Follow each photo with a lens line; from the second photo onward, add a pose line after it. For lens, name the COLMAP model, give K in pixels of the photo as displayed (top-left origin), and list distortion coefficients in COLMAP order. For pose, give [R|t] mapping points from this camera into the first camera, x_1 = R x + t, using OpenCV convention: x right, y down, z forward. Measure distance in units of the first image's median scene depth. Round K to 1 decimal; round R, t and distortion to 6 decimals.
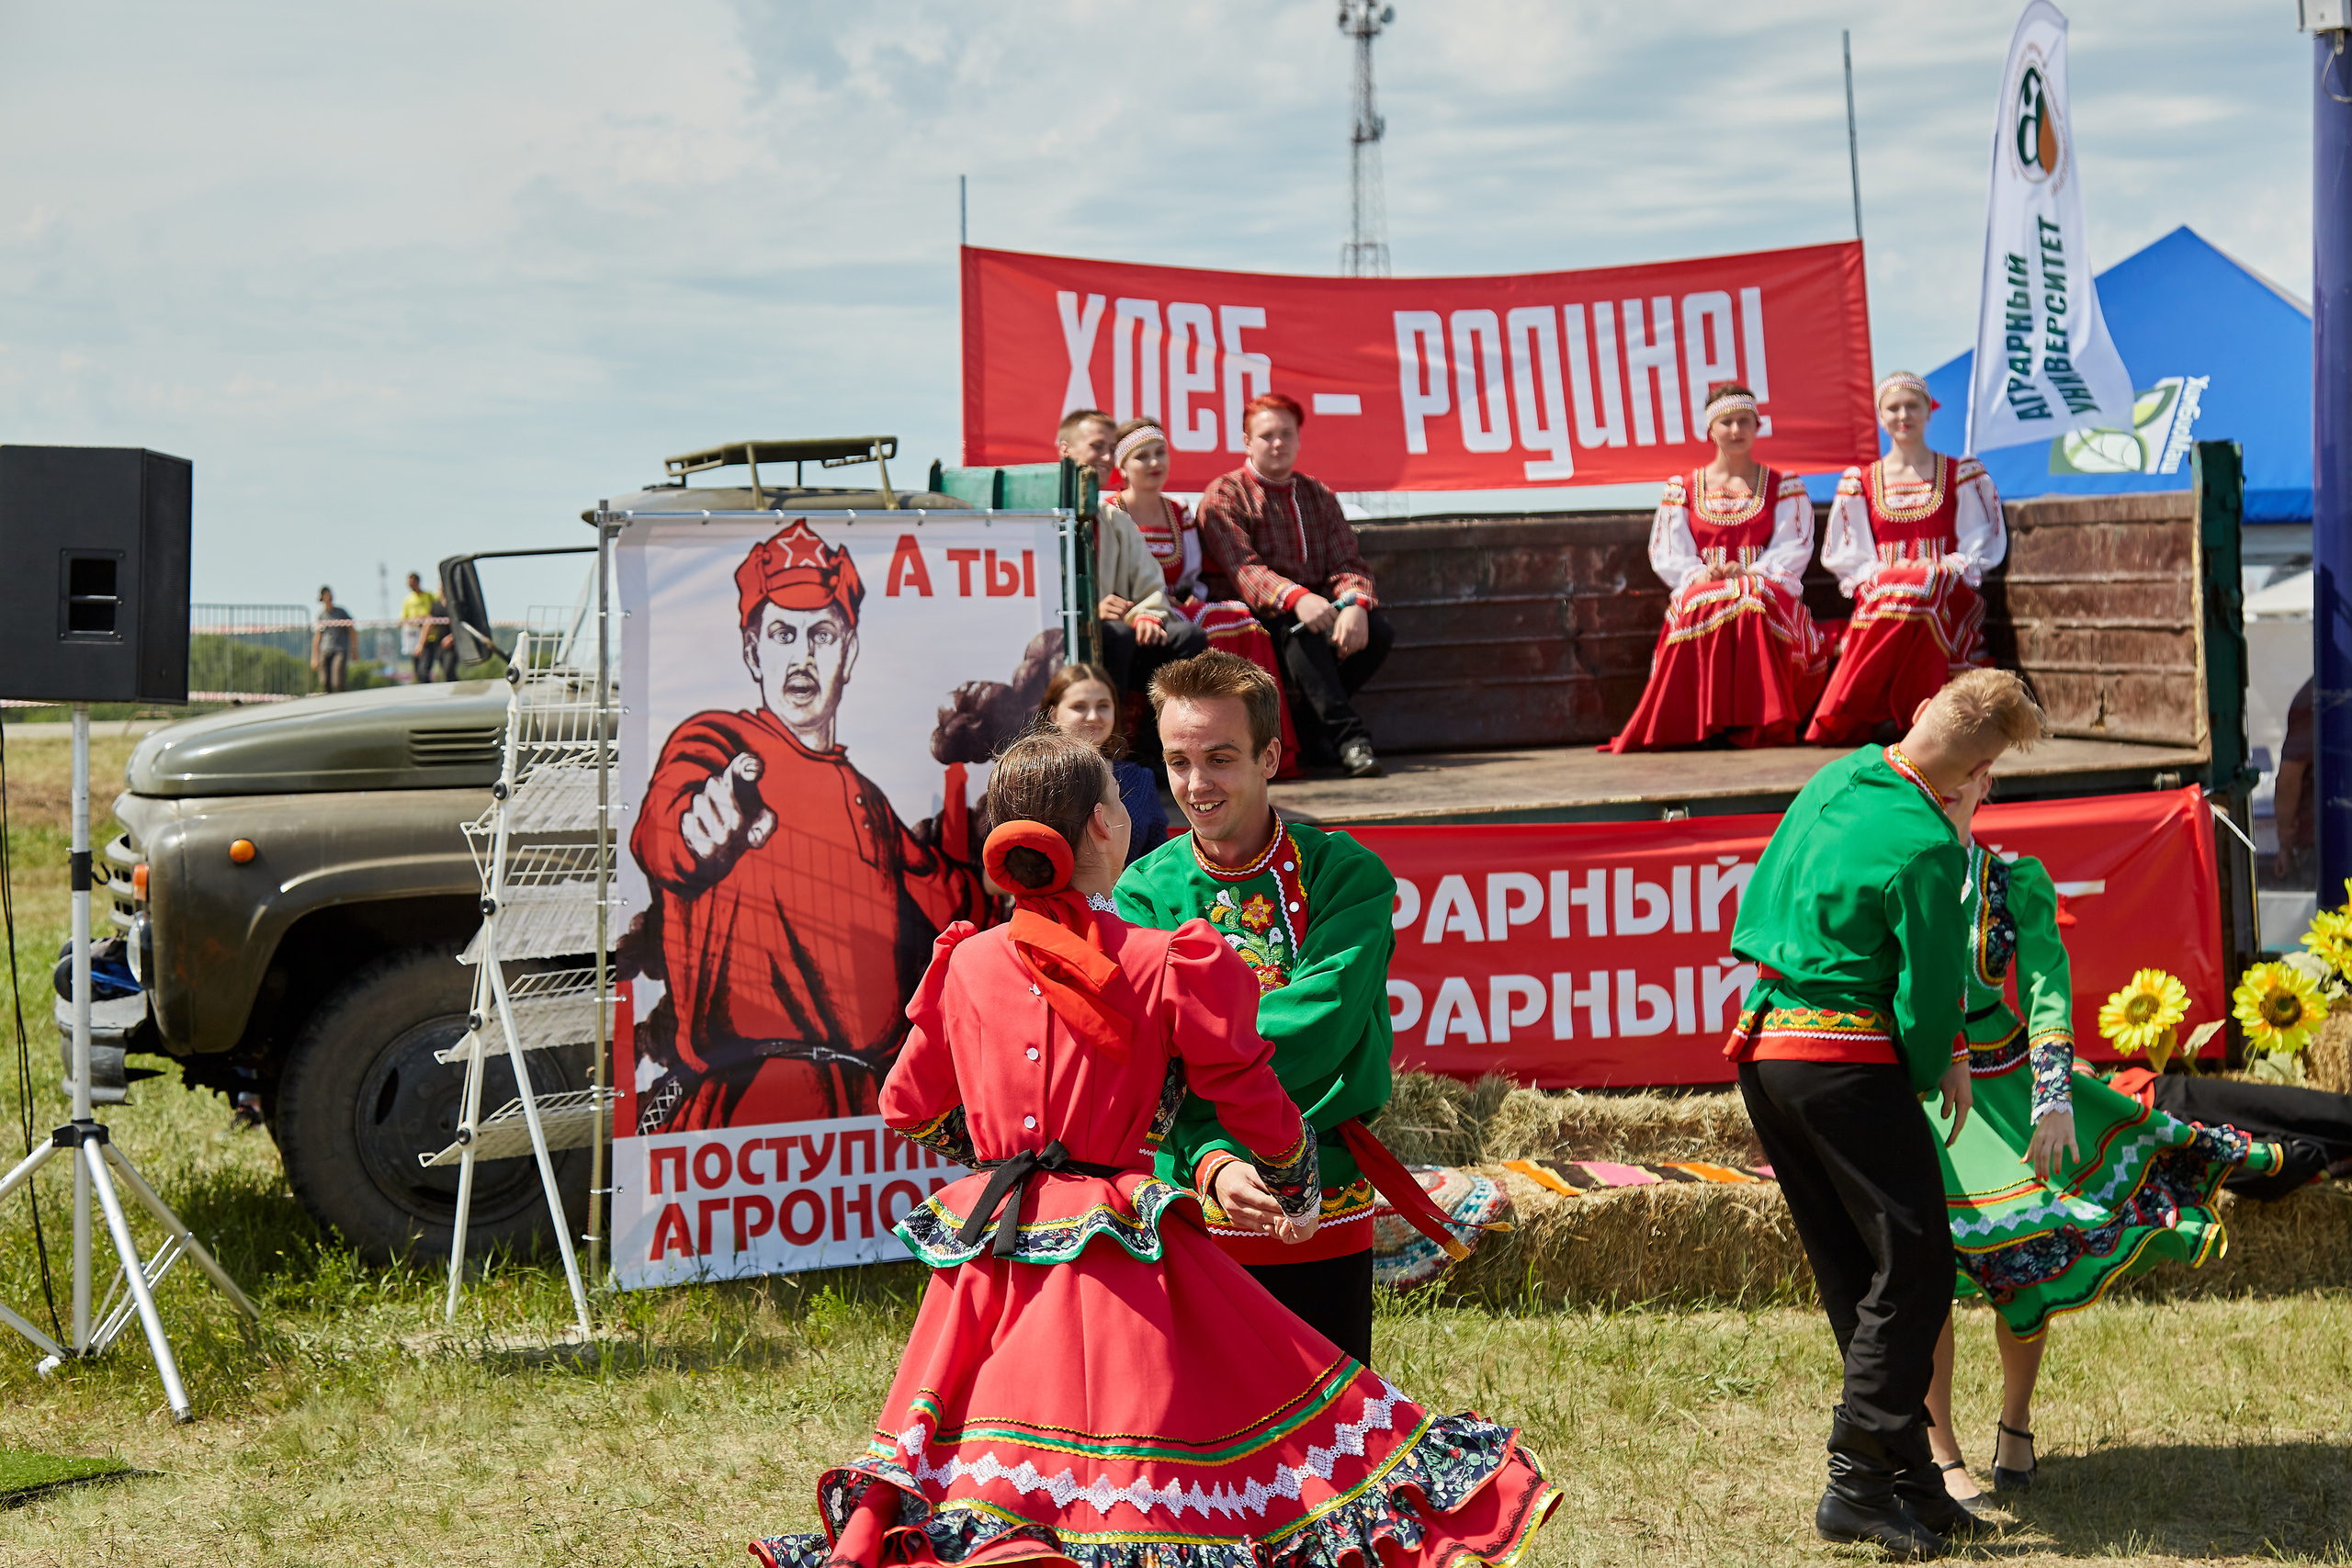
lens RADIAL K [[4542.9, 0, 1125.0], [0, 4542.9, 755.7], [0, 0, 1]] dist [0.214143, 0.063913]
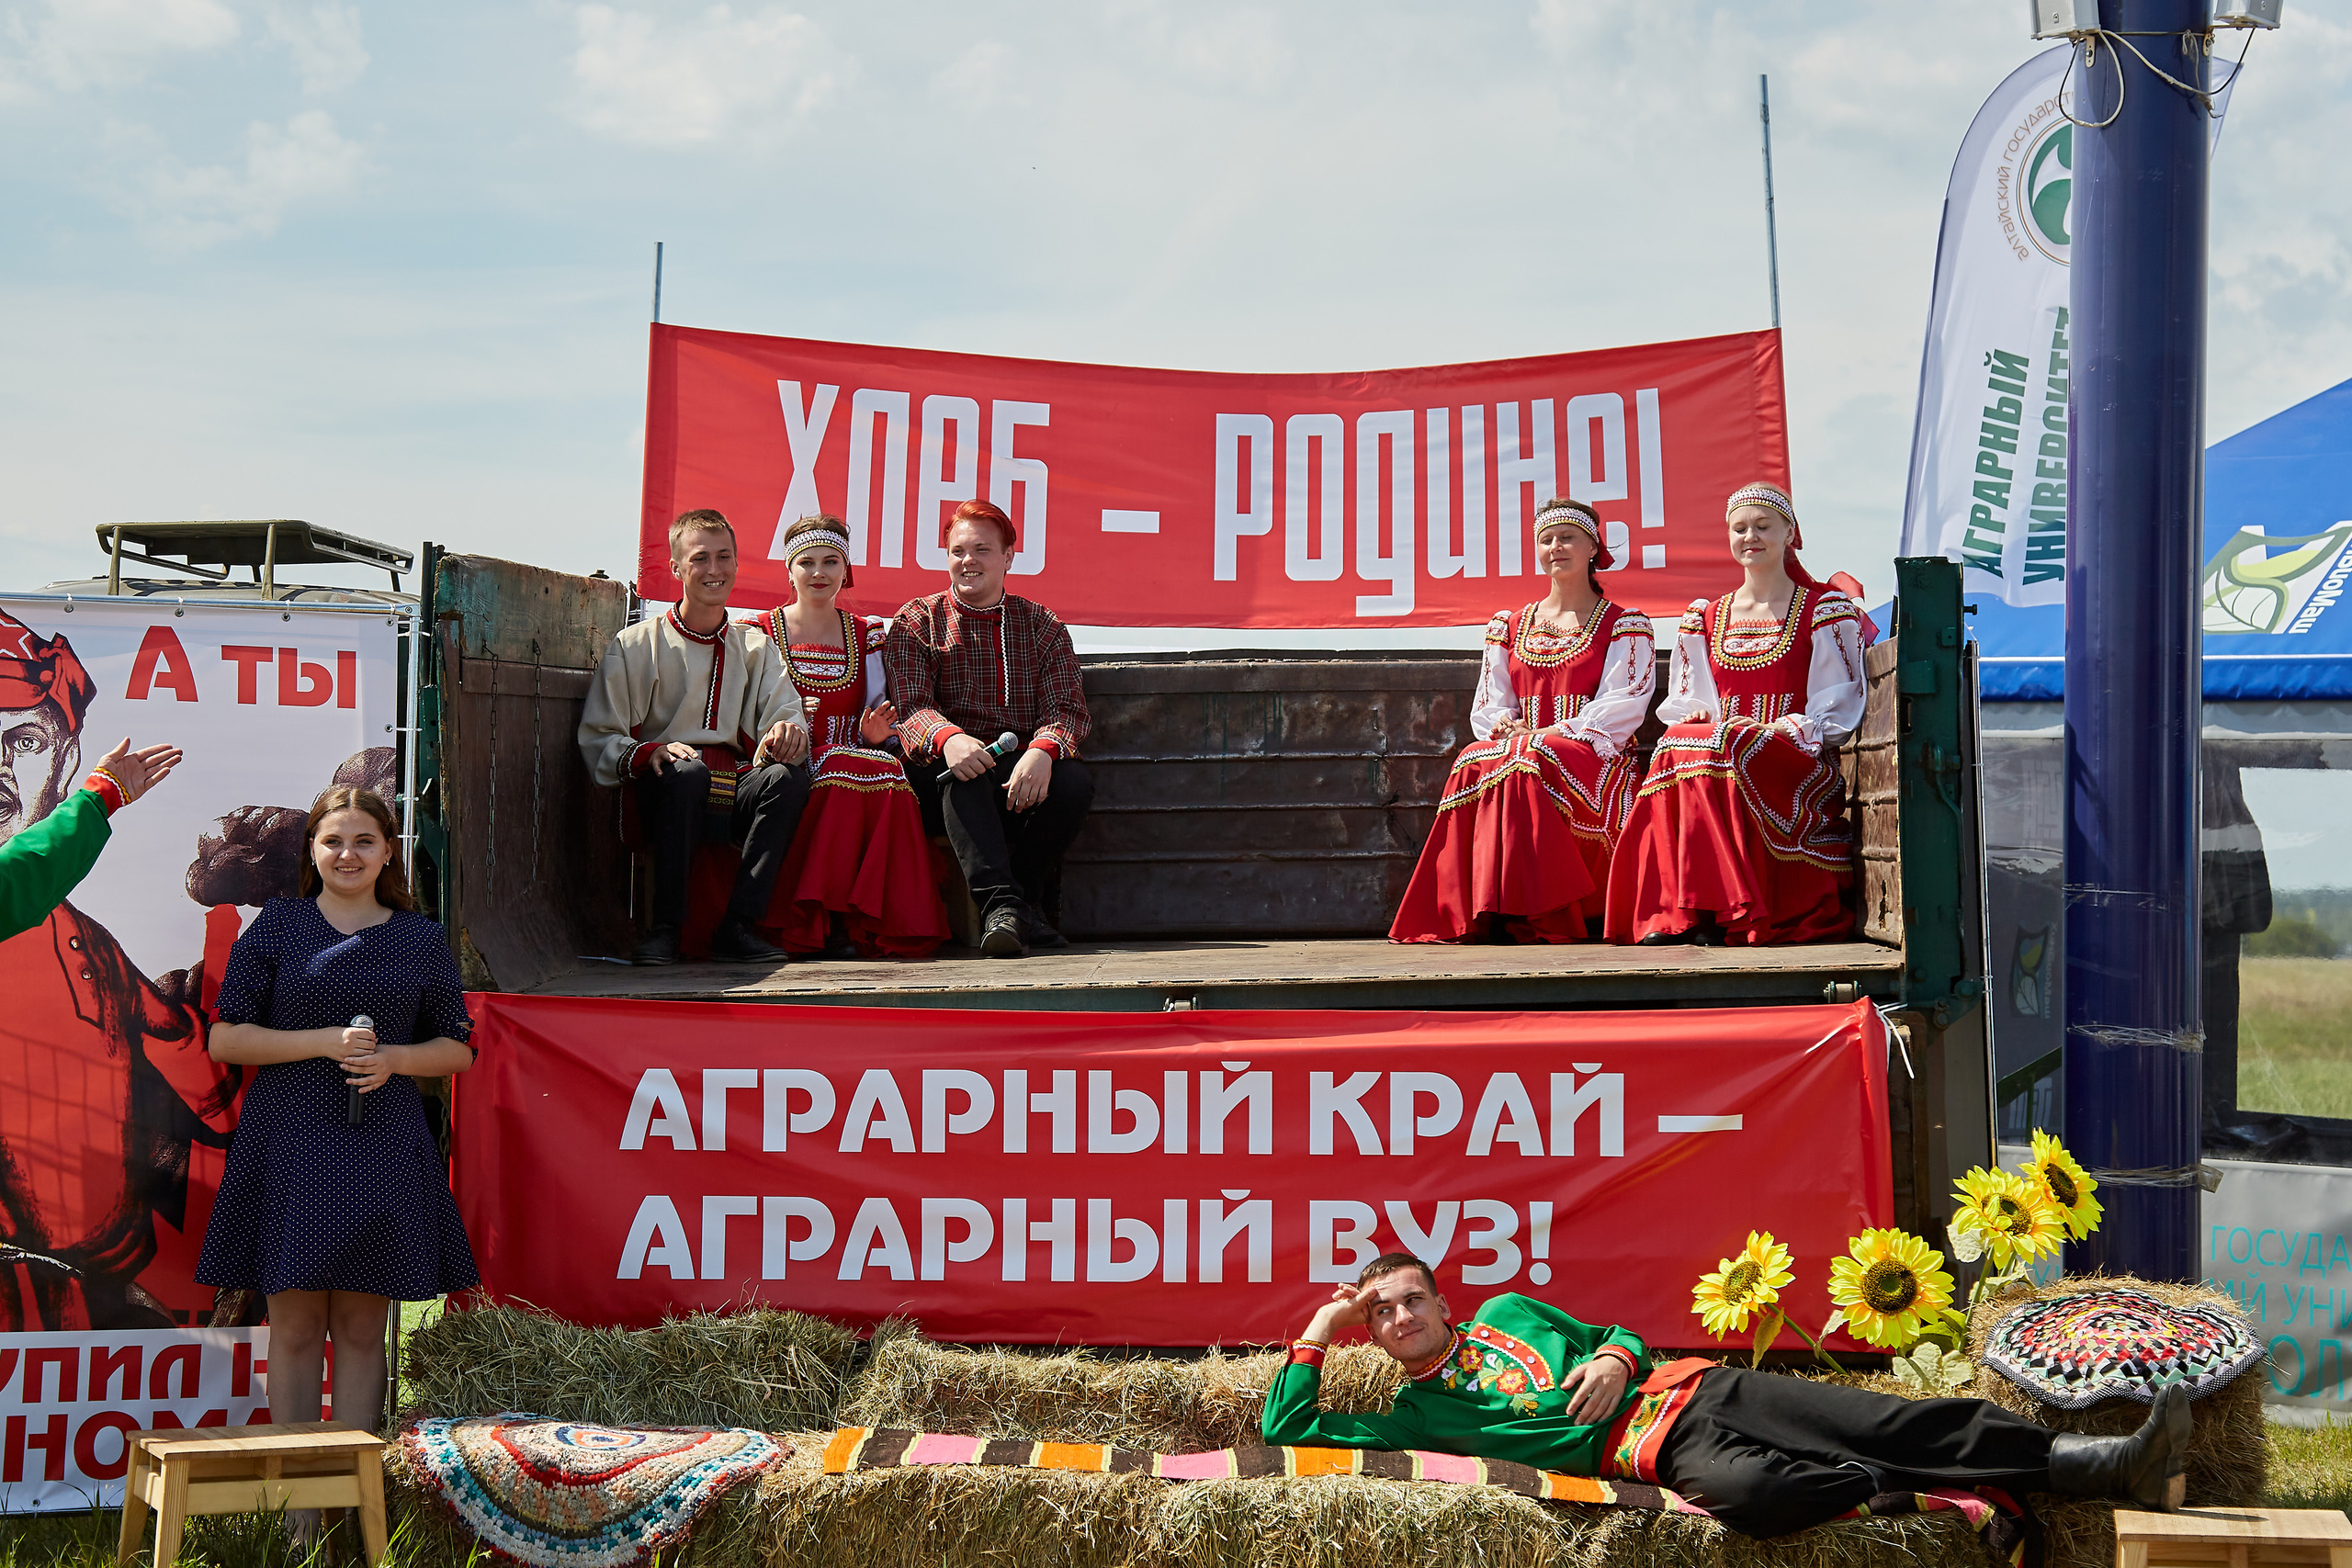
lens RADIAL K [[4791.2, 0, 1151.1], [0, 4791.2, 732.7], [0, 0, 1]] dist [0.243146, 0.257255]
pose [[0.965701, 0.024854, -0.258463, 0.334885], [-0.039732, 0.997830, -0.052499, 0.009493], [0.256598, 0.060967, 0.964593, 0.185709]]
